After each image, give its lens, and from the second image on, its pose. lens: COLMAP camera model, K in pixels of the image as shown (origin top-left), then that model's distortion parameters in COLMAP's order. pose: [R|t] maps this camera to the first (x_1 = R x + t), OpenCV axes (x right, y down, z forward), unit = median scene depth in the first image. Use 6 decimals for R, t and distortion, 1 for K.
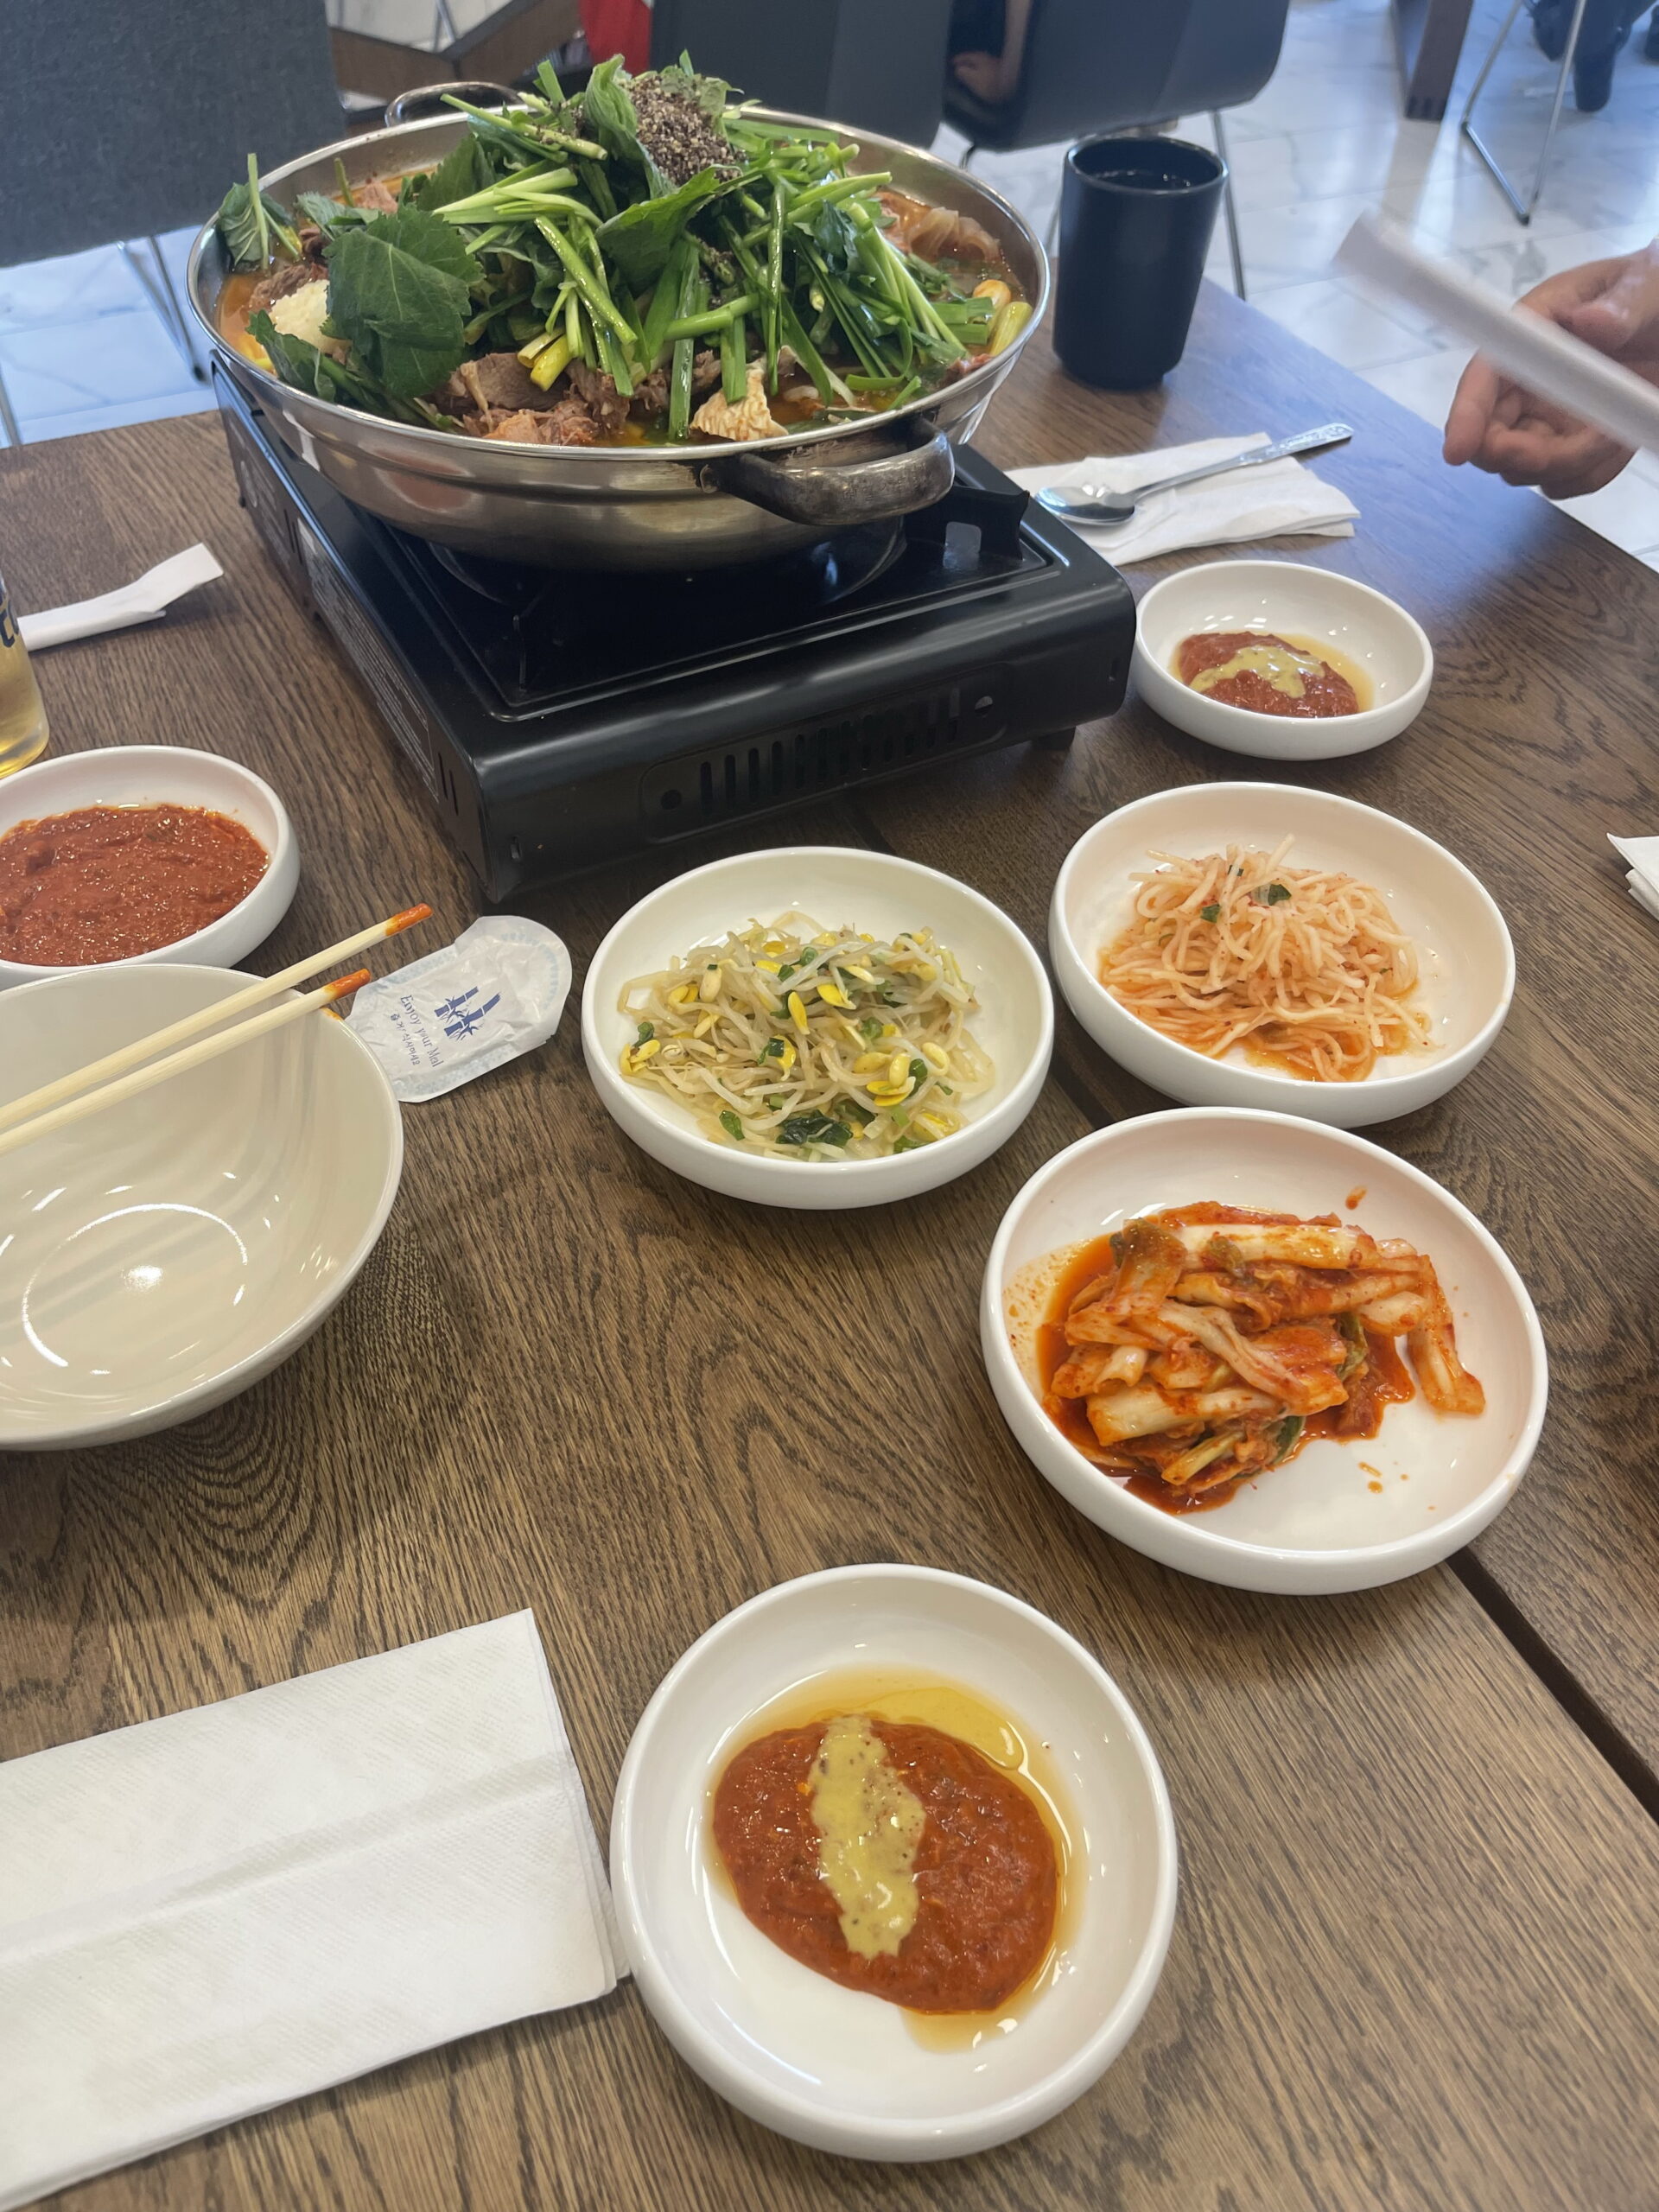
lens RADIAL K [[1644.4, 0, 818.1], [0, 1644.4, 1112.3], [0, 0, 1]] dist [-0.015643, -0.017277]
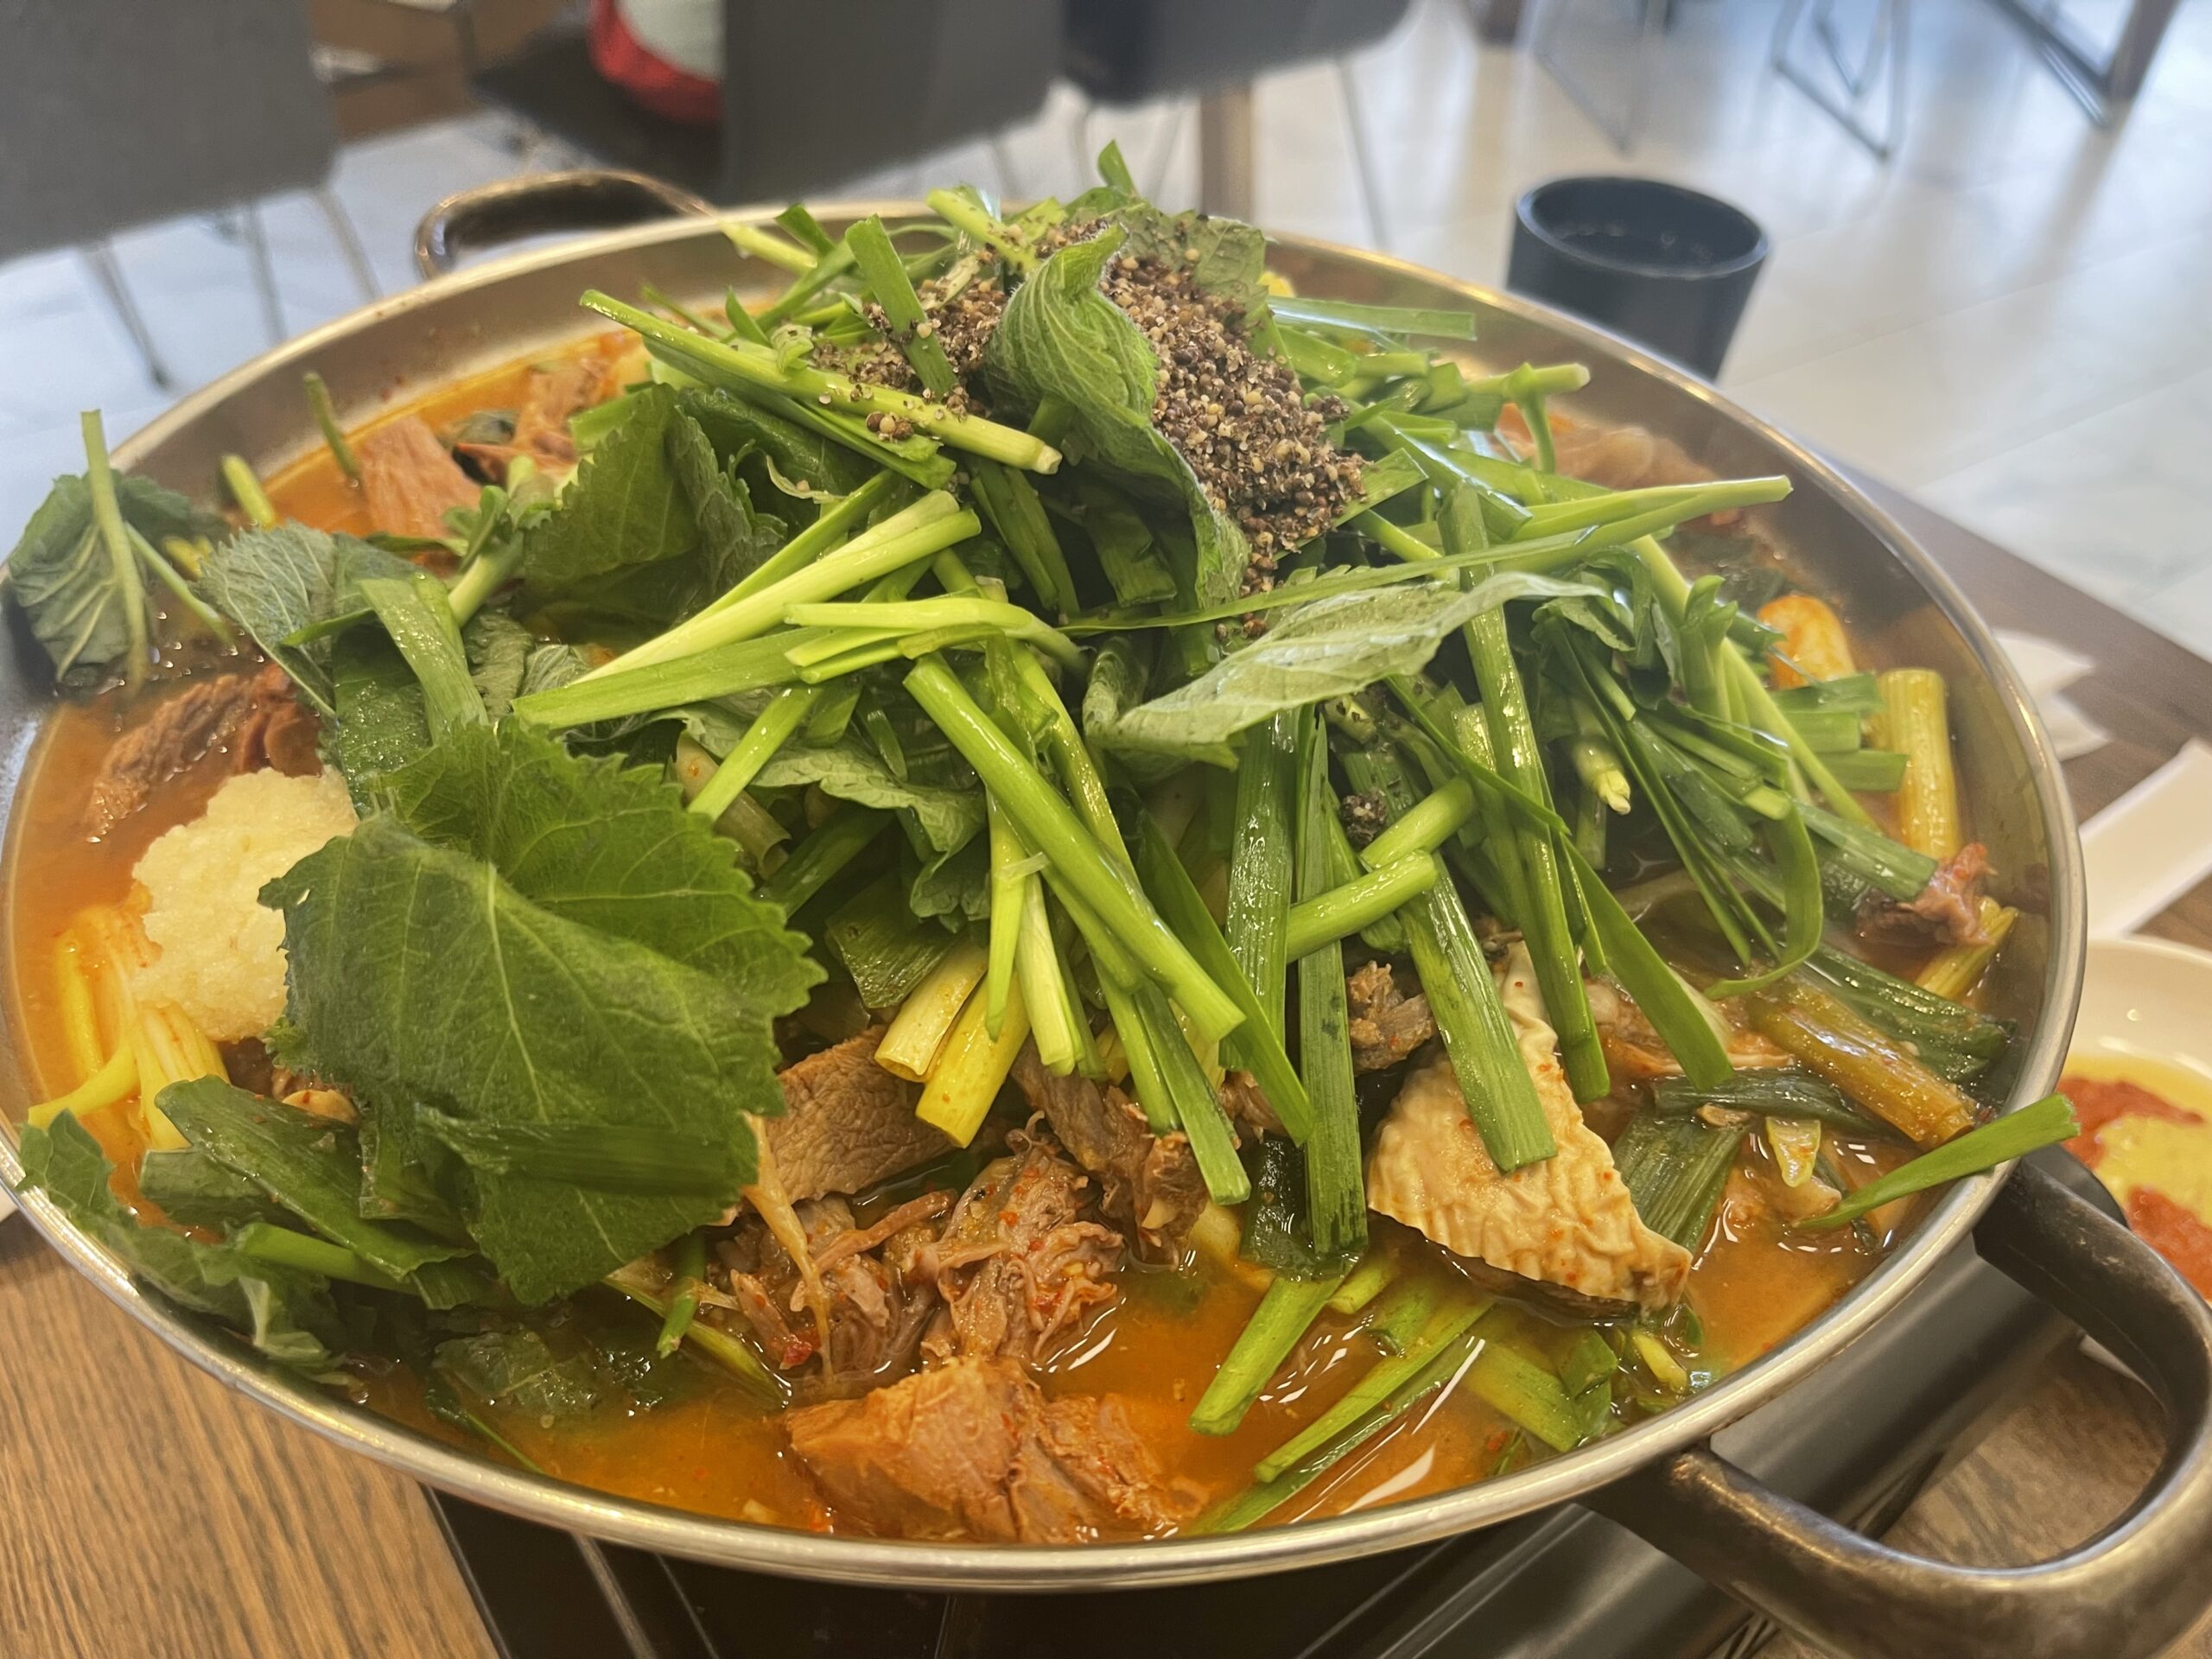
lens RADIAL K [[1644.4, 0, 1083.5], [0, 1644.4, 748.8], [0, 0, 1]] dist [-0.015643, -0.017277]
pose [[0.988579, -0.072900, 0.131900, -0.179015], [0.090233, 0.987320, -0.130600, -0.472256], [-0.120707, 0.141010, 0.982622, 0.637799]]
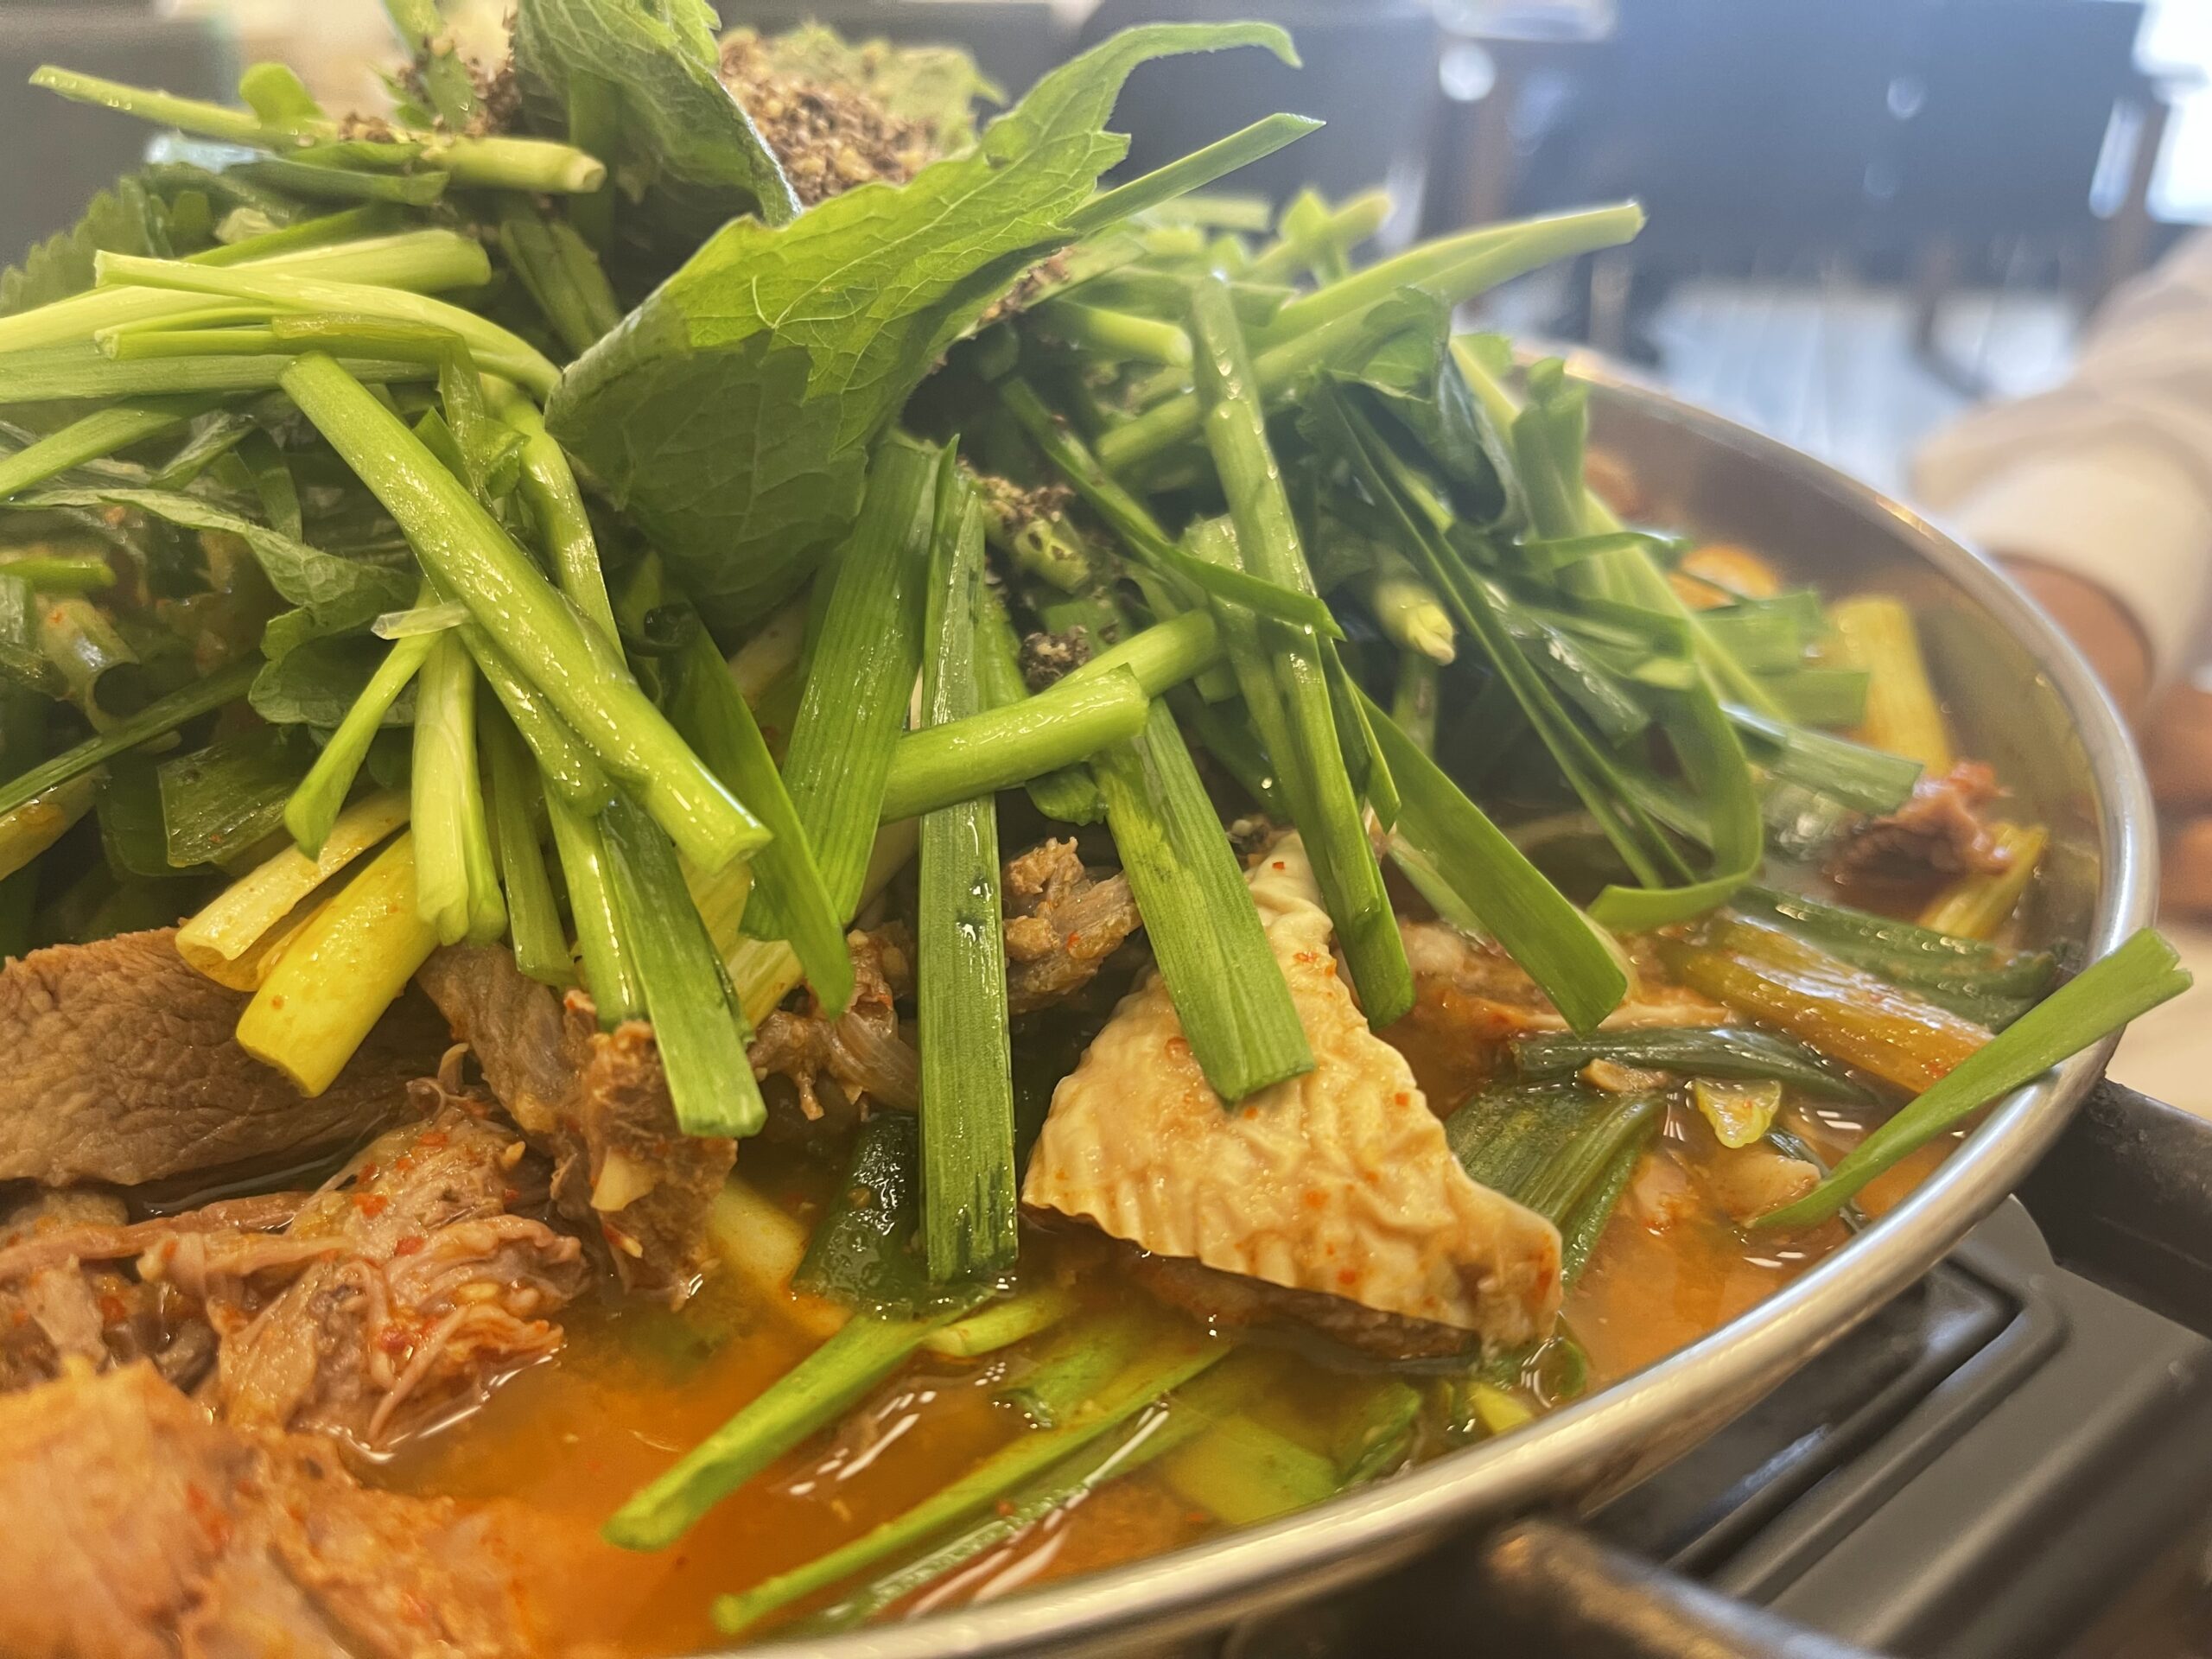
lens RADIAL K [[1644.4, 0, 1121.9], [0, 1644.4, 826.6], [0, 0, 1]] dist [-0.015643, -0.017277]
pose [[0.984948, -0.075229, 0.155622, -0.095075], [0.123046, 0.937469, -0.325594, -0.389812], [-0.121397, 0.339842, 0.932615, 0.778505]]
